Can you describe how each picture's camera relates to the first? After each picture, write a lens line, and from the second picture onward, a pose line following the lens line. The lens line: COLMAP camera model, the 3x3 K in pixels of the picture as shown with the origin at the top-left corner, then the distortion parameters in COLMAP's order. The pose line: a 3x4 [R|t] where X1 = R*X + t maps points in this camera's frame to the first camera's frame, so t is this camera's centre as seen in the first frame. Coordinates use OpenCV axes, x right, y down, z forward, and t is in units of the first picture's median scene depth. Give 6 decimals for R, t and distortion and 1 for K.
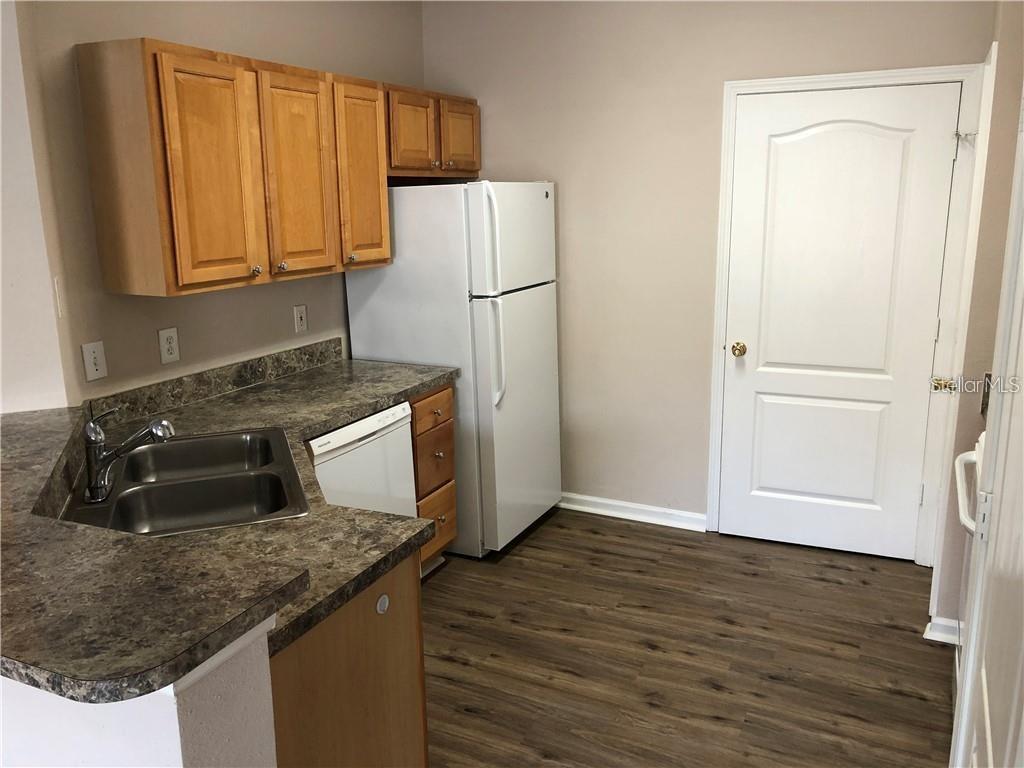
lens RADIAL K [[840.4, 0, 519.5], [0, 840.4, 376.0], [0, 0, 1]] dist [0.040266, -0.034750]
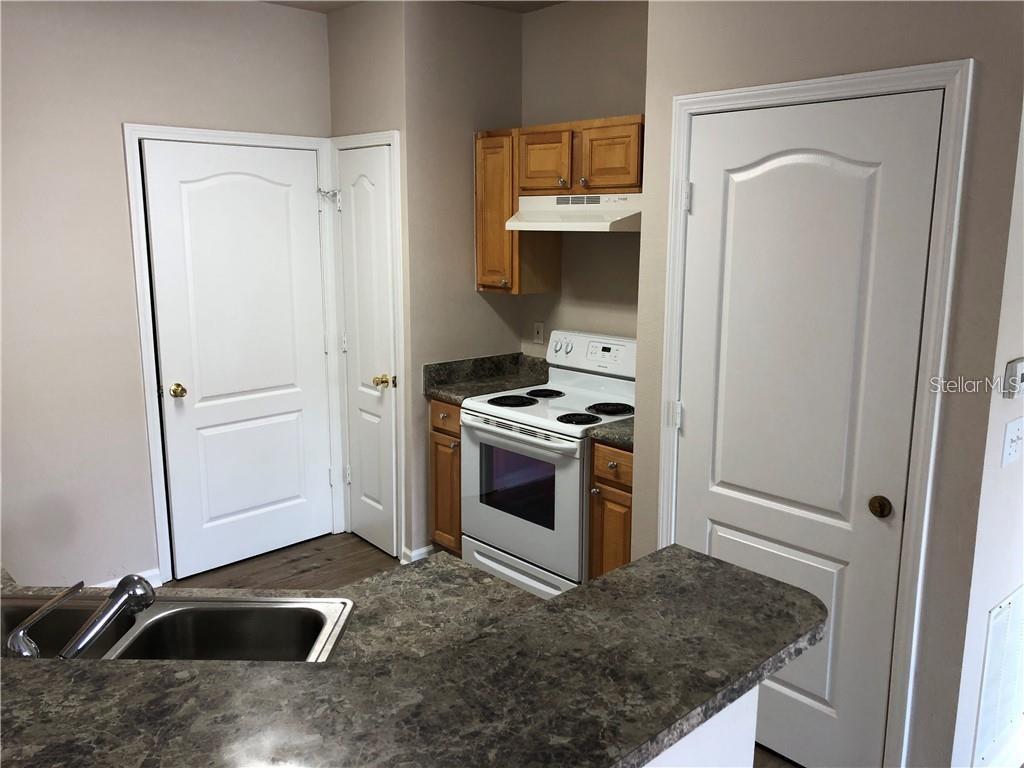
lens RADIAL K [[840.4, 0, 508.8], [0, 840.4, 375.8], [0, 0, 1]] dist [0.040266, -0.034750]
pose [[0.377364, -0.158261, 0.912442, -0.636127], [0.195311, 0.976728, 0.088636, -0.076387], [-0.905235, 0.144762, 0.399492, 0.300924]]
